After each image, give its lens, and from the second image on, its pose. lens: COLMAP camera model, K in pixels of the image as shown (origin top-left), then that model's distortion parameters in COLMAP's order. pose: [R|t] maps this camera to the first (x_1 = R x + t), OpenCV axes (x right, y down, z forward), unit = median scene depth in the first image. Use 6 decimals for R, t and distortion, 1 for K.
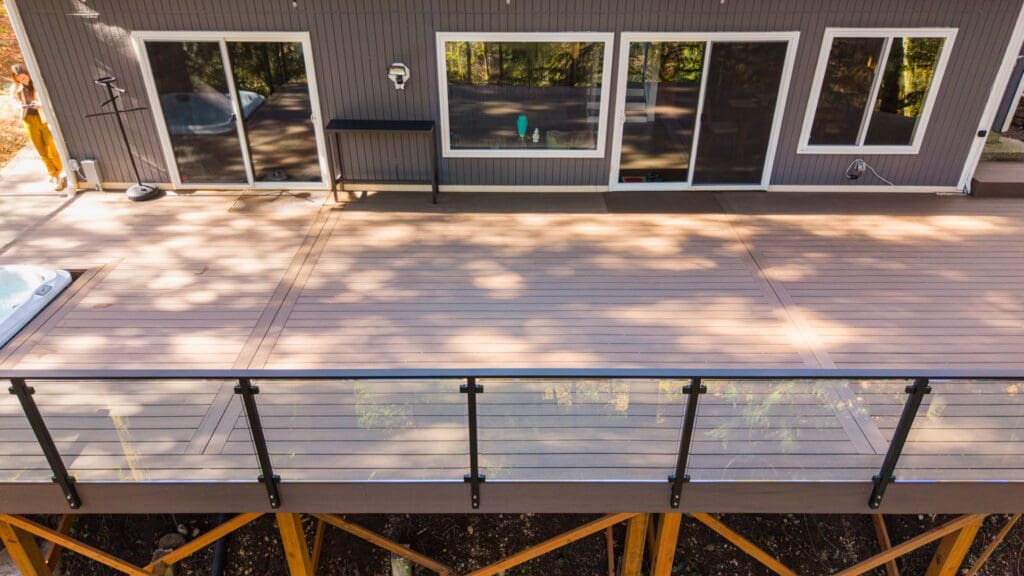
lens RADIAL K [[693.1, 0, 513.1], [0, 693.1, 293.8], [0, 0, 1]] dist [0.024385, -0.010366]
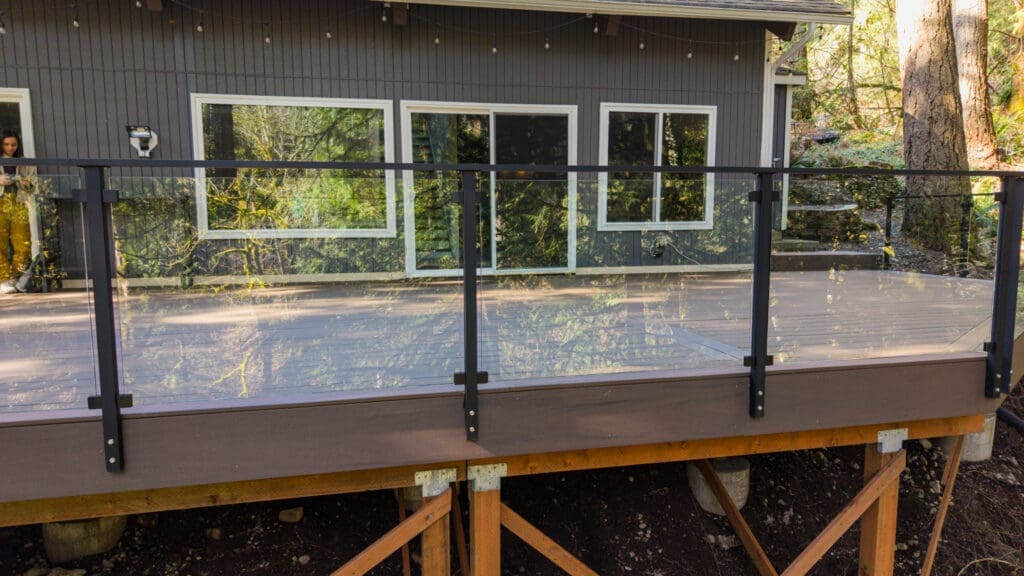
lens RADIAL K [[693.1, 0, 504.6], [0, 693.1, 286.7], [0, 0, 1]] dist [0.024385, -0.010366]
pose [[0.974467, -0.032698, 0.222136, 0.073916], [0.119818, 0.912427, -0.391307, 0.245830], [-0.189888, 0.407932, 0.893048, 0.221483]]
